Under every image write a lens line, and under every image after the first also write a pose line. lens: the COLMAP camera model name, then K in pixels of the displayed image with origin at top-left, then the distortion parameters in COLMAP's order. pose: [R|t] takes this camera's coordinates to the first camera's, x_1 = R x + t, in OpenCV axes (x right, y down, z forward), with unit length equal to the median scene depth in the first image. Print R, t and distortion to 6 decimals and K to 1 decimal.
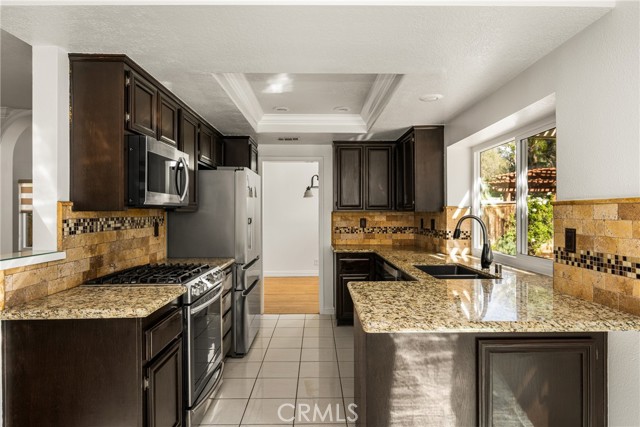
lens RADIAL K [[376.1, 0, 318.3], [0, 376.1, 215.3], [0, 0, 1]] dist [-0.014876, -0.000438]
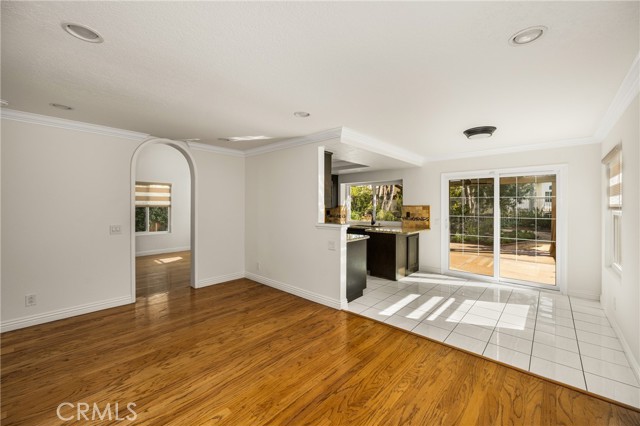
lens RADIAL K [[256.0, 0, 316.8], [0, 256.0, 206.9], [0, 0, 1]] dist [0.000632, -0.000806]
pose [[0.688109, 0.002974, 0.725601, -1.103487], [0.002272, 0.999978, -0.006254, -0.003284], [-0.725603, 0.005952, 0.688087, -0.138645]]
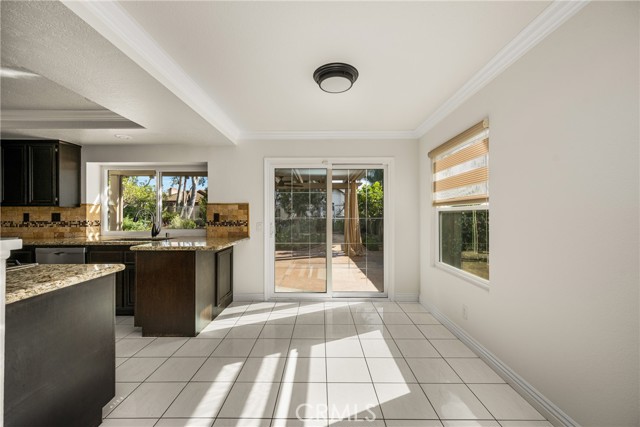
lens RADIAL K [[261.3, 0, 324.0], [0, 261.3, 212.7], [0, 0, 1]] dist [-0.006555, 0.000930]
pose [[0.012320, 0.011314, 0.999860, -0.632368], [0.009164, 0.999893, -0.011427, 0.030510], [-0.999882, 0.009303, 0.012215, 0.084399]]
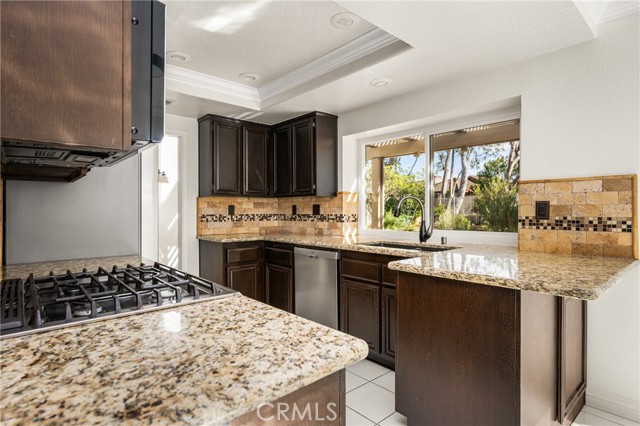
lens RADIAL K [[344.6, 0, 317.0], [0, 344.6, 214.2], [0, 0, 1]] dist [0.001362, 0.000360]
pose [[0.764741, -0.005406, 0.644315, -0.349048], [0.003364, 0.999985, 0.004397, 0.036474], [-0.644329, -0.001195, 0.764748, 0.291586]]
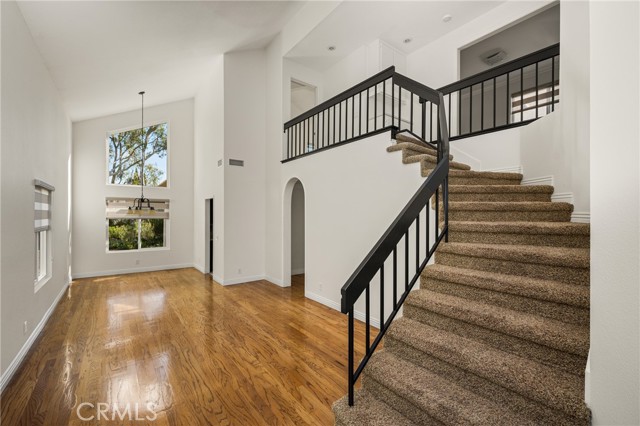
lens RADIAL K [[276.2, 0, 327.4], [0, 276.2, 215.7], [0, 0, 1]] dist [-0.000919, -0.001292]
pose [[-0.615598, -0.001712, 0.788059, -2.085666], [0.004325, 0.999975, 0.005551, -0.078434], [-0.788049, 0.006825, -0.615575, 1.848317]]
